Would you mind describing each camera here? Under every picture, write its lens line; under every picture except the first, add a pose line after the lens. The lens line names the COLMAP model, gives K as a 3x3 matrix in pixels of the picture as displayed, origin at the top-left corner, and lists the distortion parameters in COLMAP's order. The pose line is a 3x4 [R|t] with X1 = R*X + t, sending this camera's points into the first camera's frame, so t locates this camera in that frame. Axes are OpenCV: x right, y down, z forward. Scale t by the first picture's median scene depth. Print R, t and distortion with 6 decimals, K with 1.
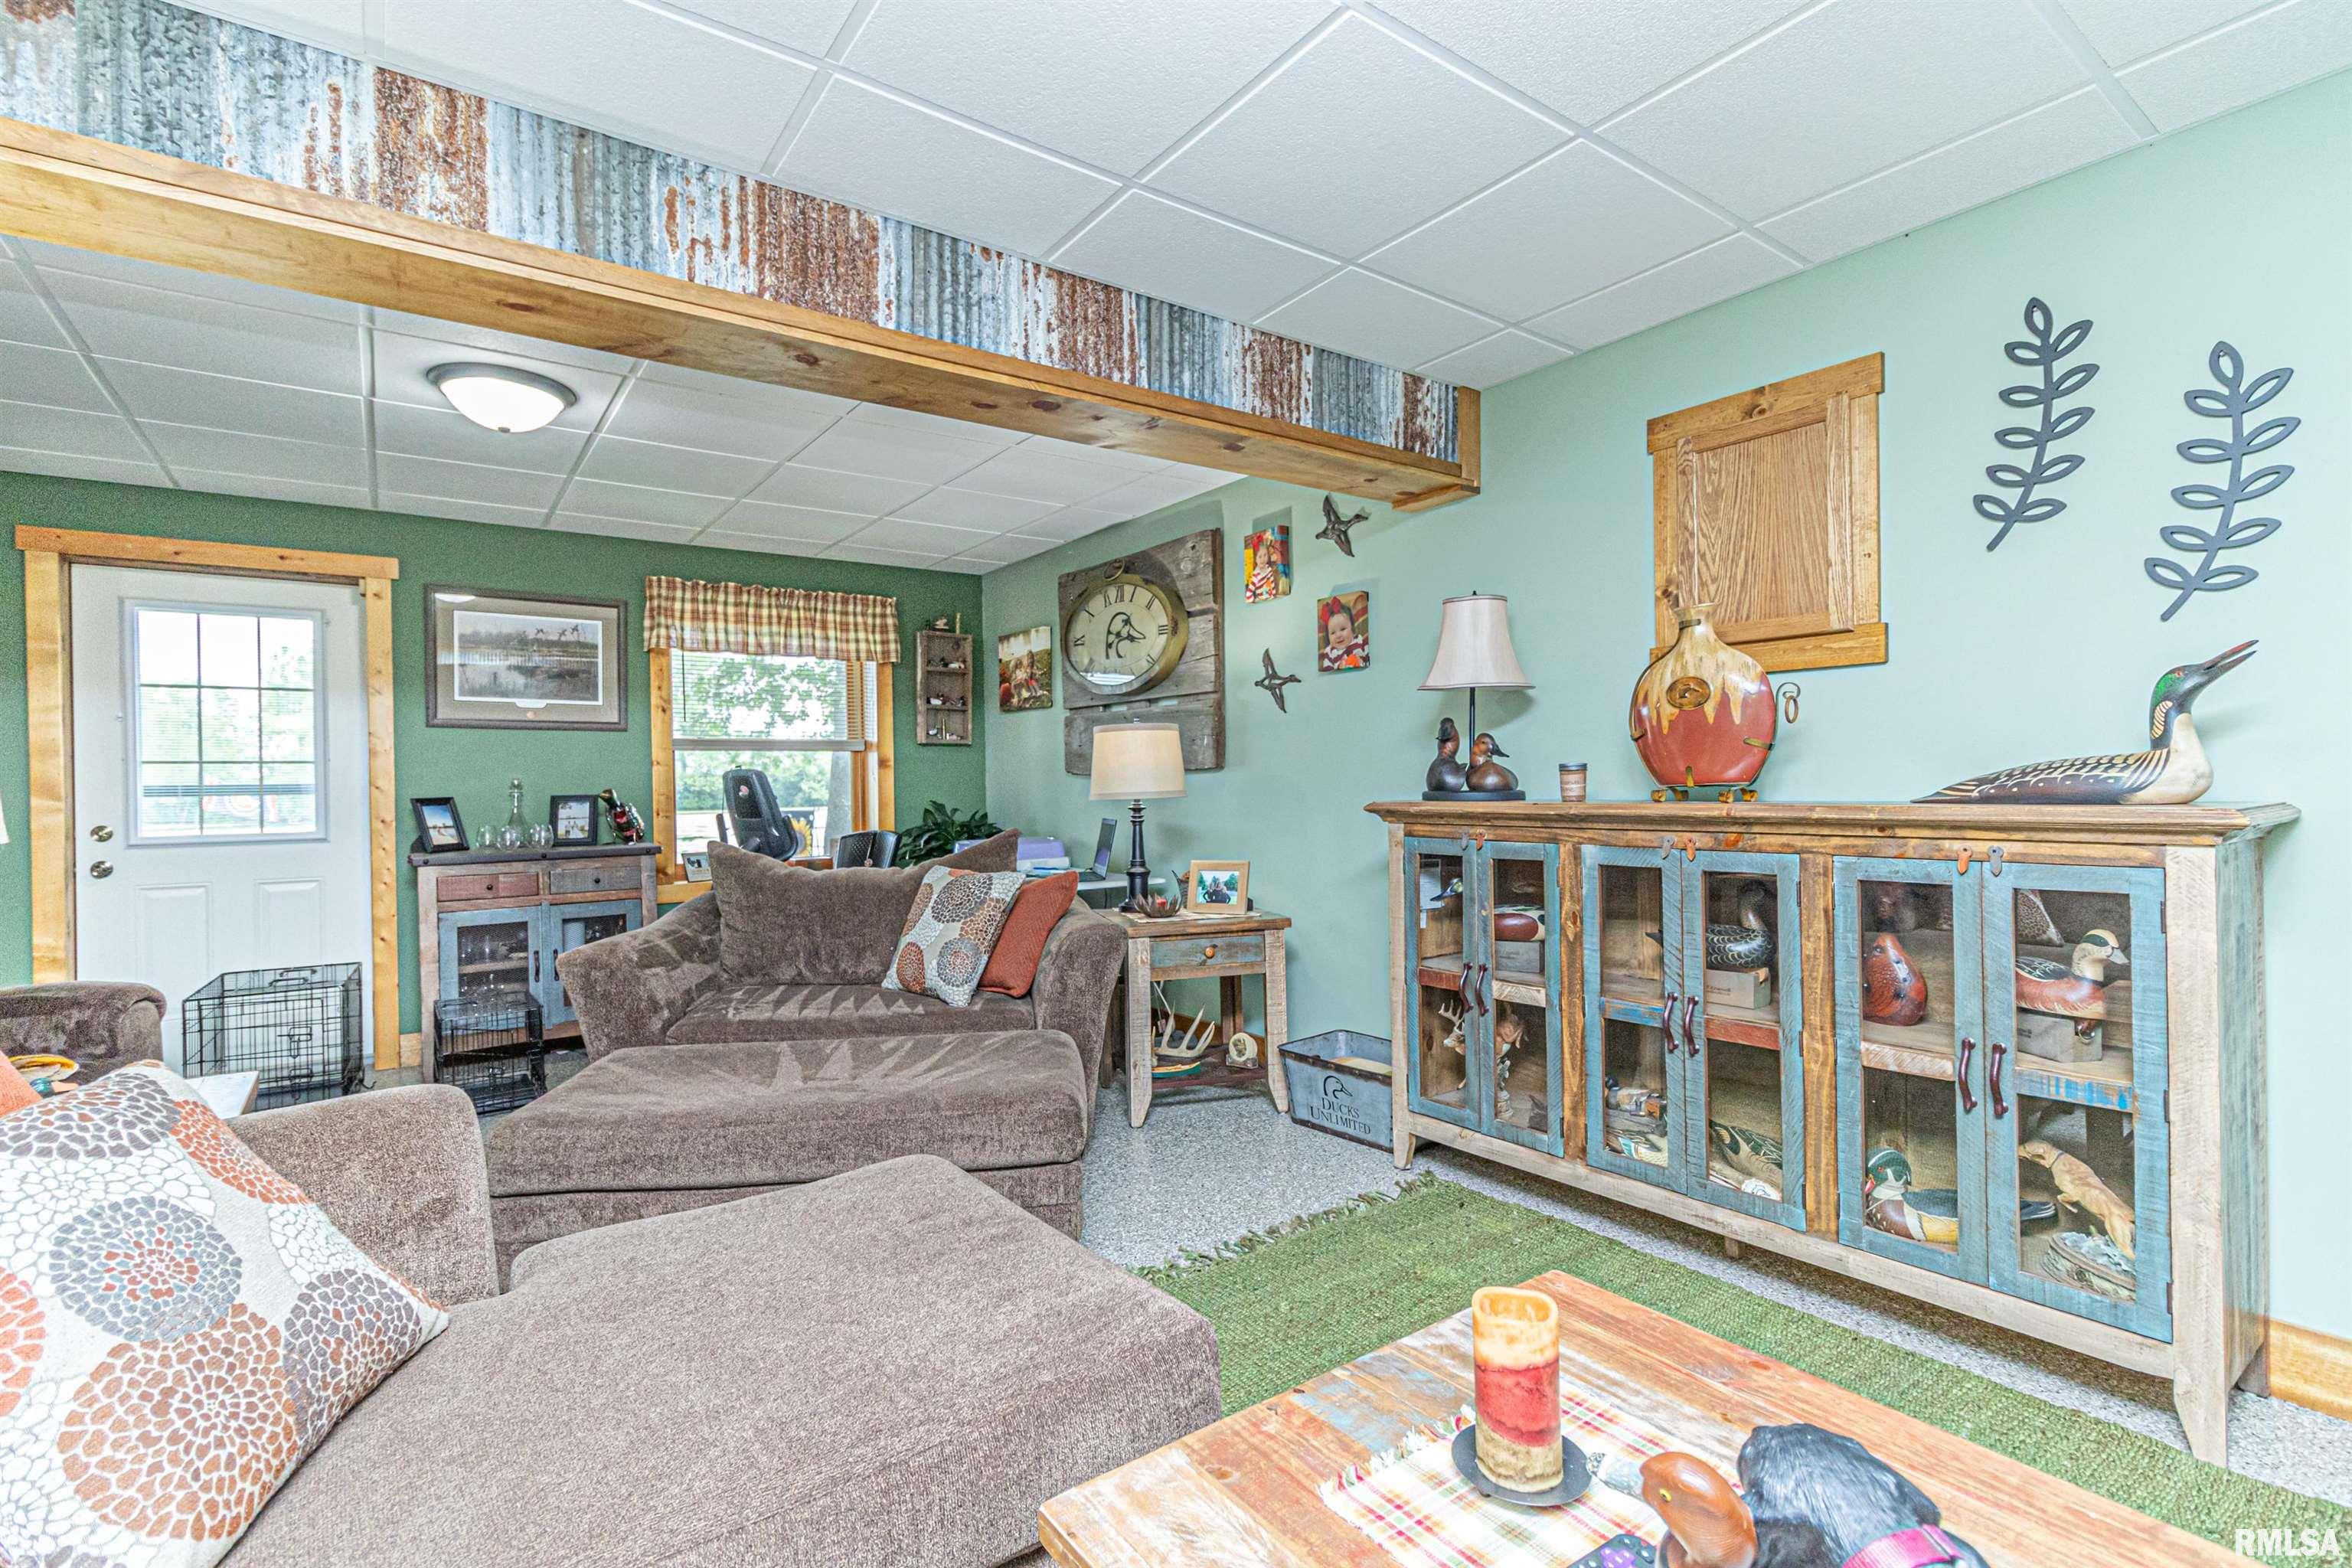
lens RADIAL K [[1080.9, 0, 1175.7], [0, 1080.9, 782.2], [0, 0, 1]] dist [0.001625, 0.000980]
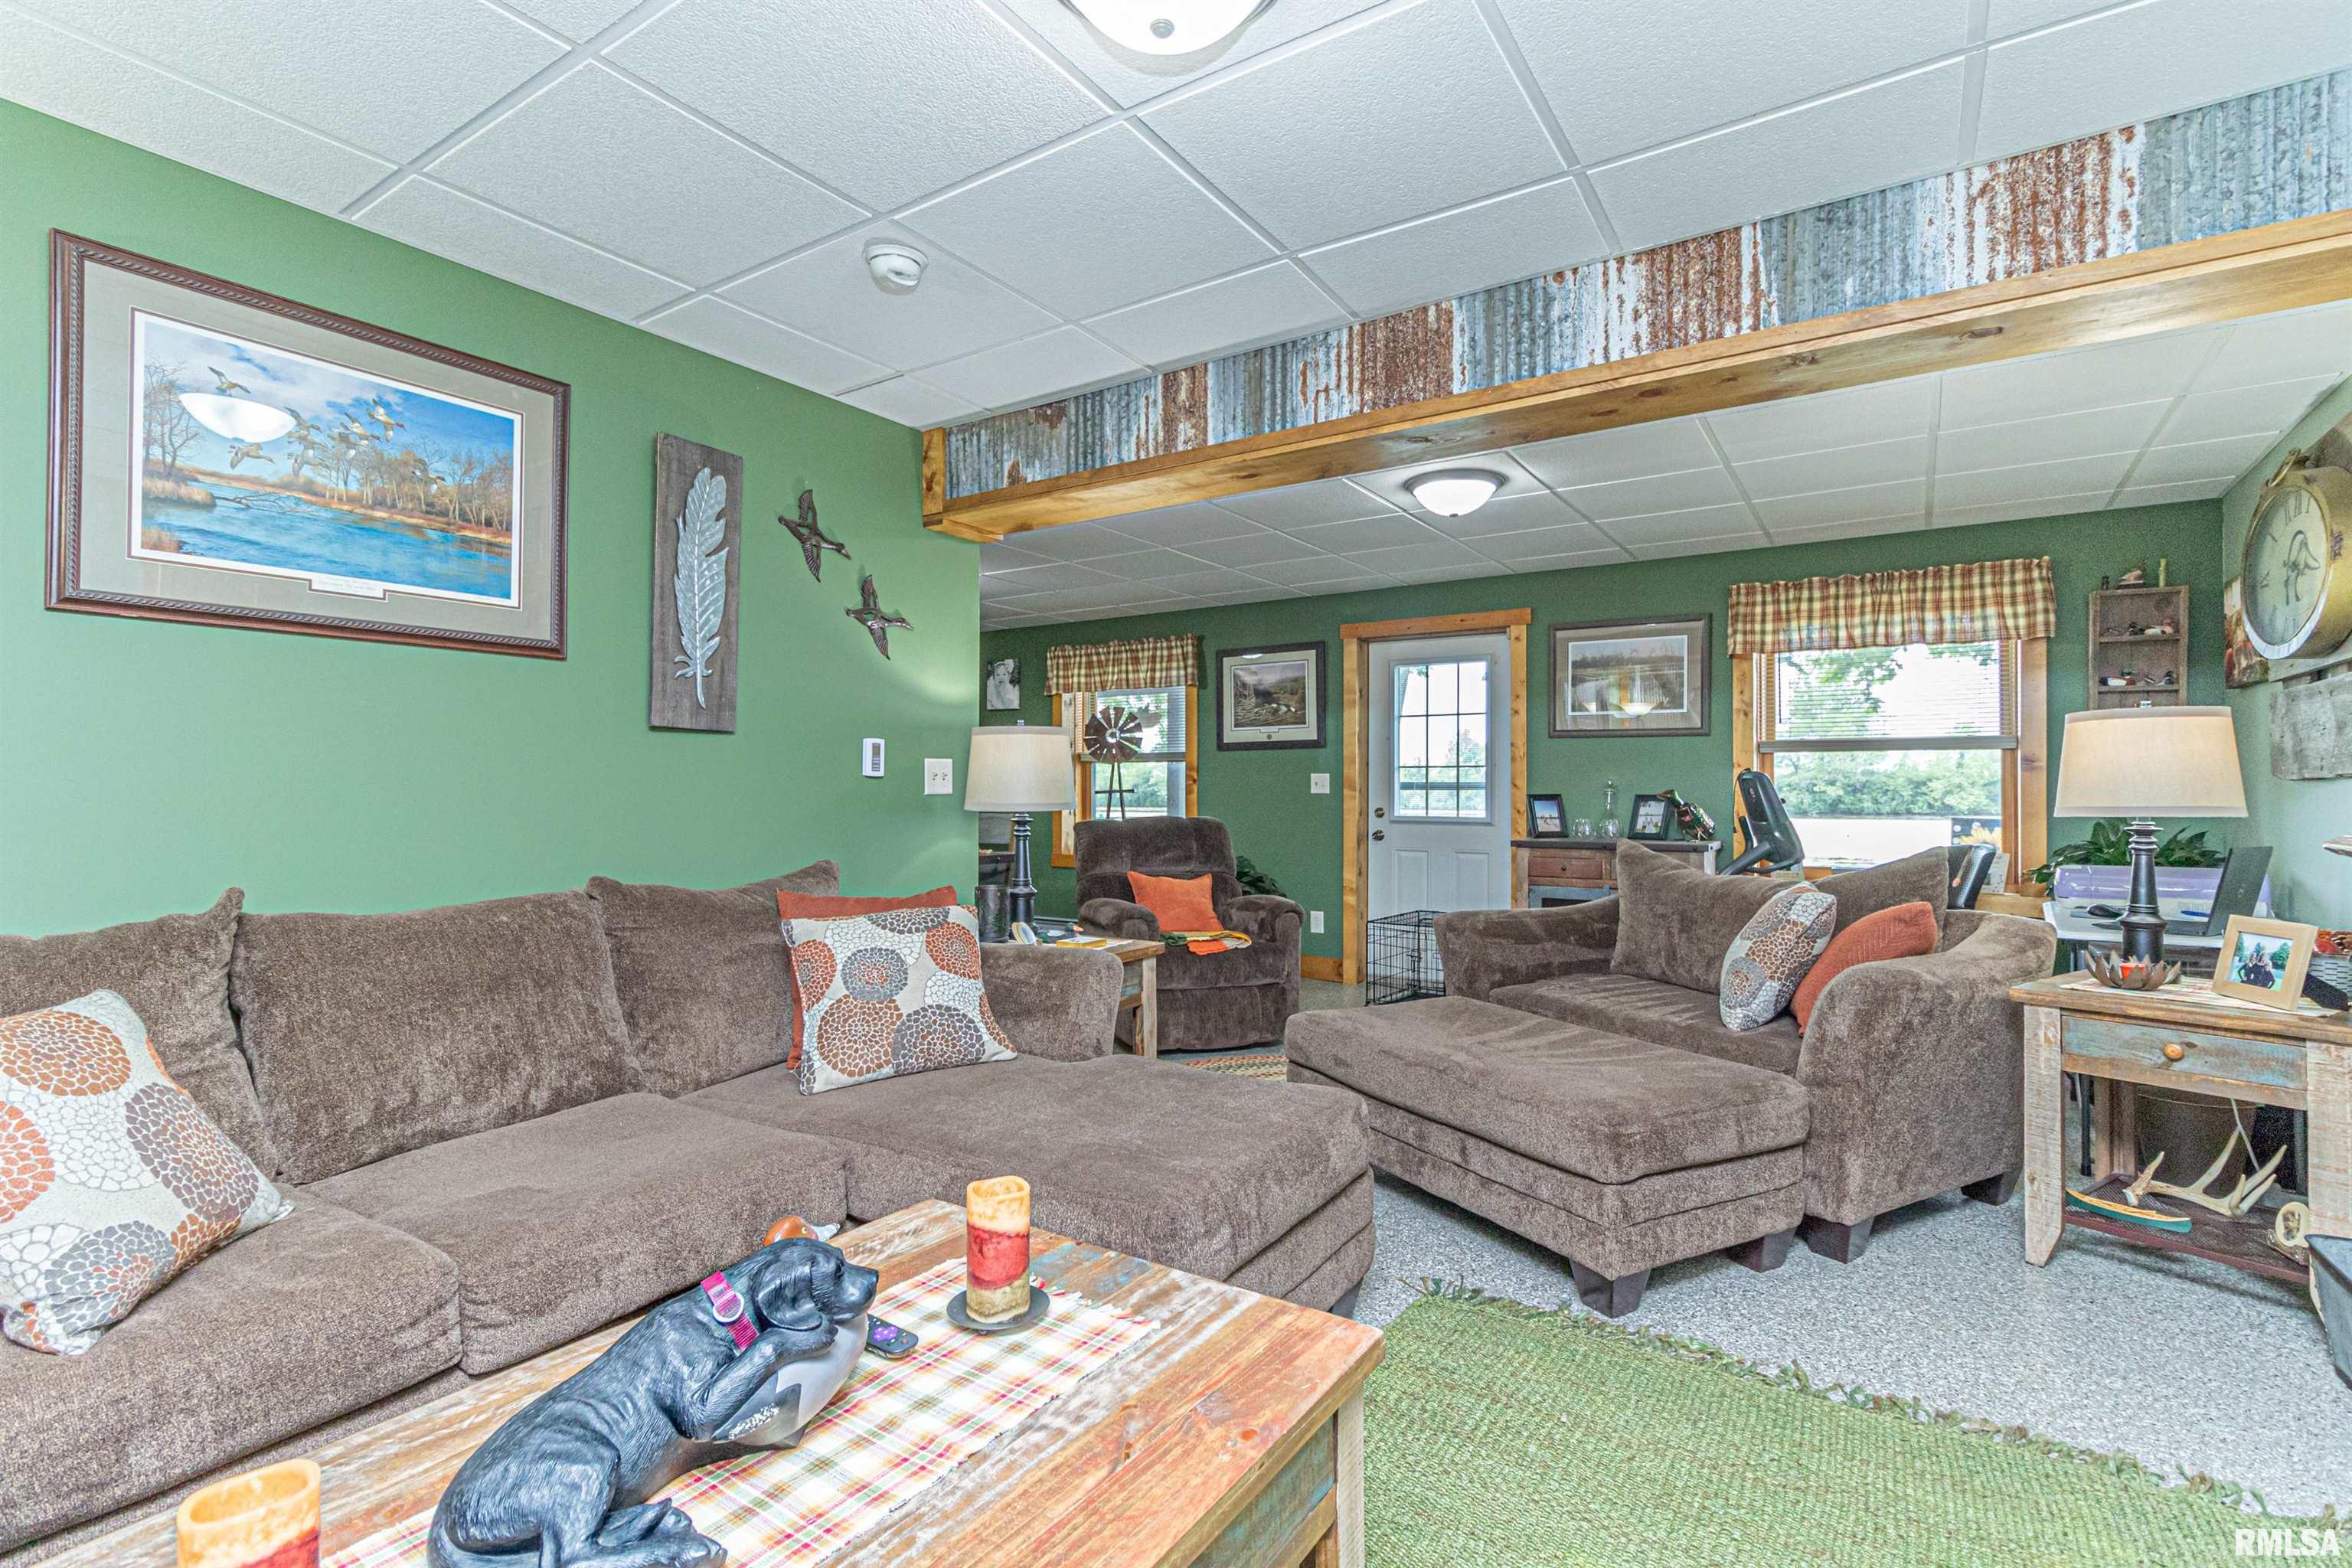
lens RADIAL K [[1080.9, 0, 1175.9], [0, 1080.9, 779.8], [0, 0, 1]] dist [0.001625, 0.000980]
pose [[0.359725, 0.008793, -0.933017, 0.387066], [-0.008552, 0.999945, 0.006126, -0.007465], [0.933019, 0.005776, 0.359781, 0.170244]]
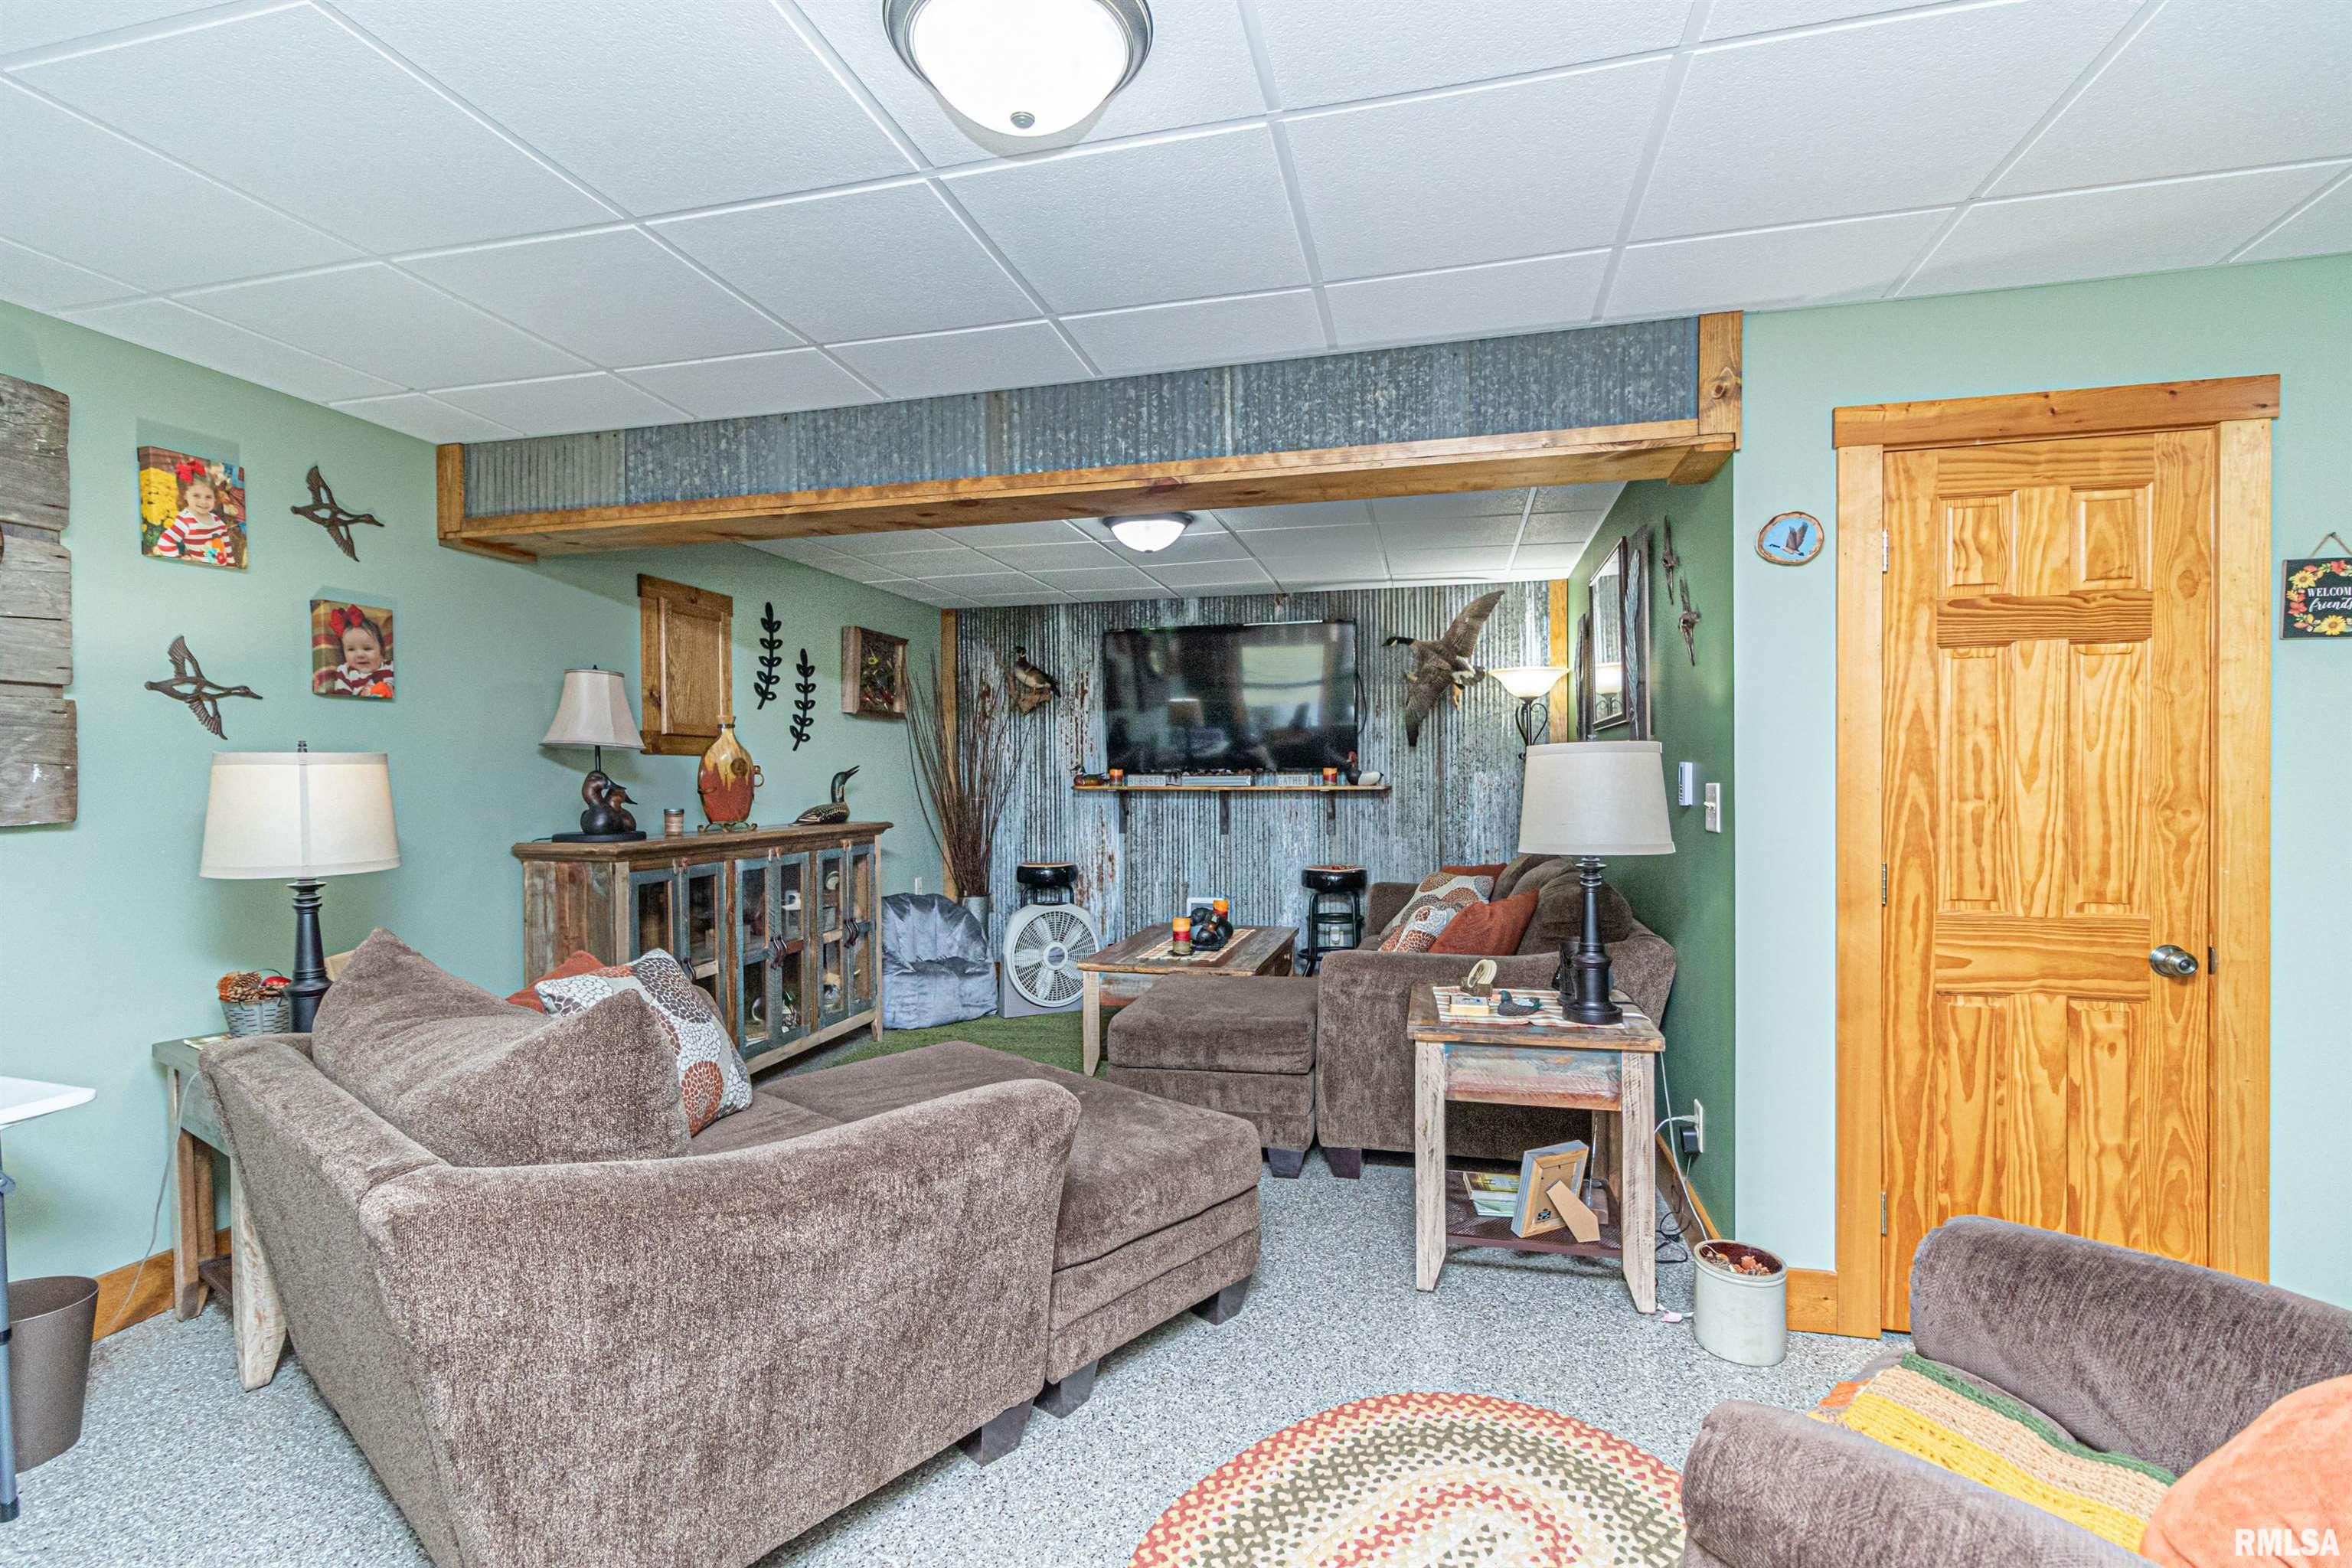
lens RADIAL K [[1080.9, 0, 1178.0], [0, 1080.9, 793.3], [0, 0, 1]] dist [0.001625, 0.000980]
pose [[-0.646074, 0.014409, 0.763138, -0.839939], [0.025666, 0.999667, 0.002854, -0.018116], [-0.762843, 0.021430, -0.646229, 1.031328]]
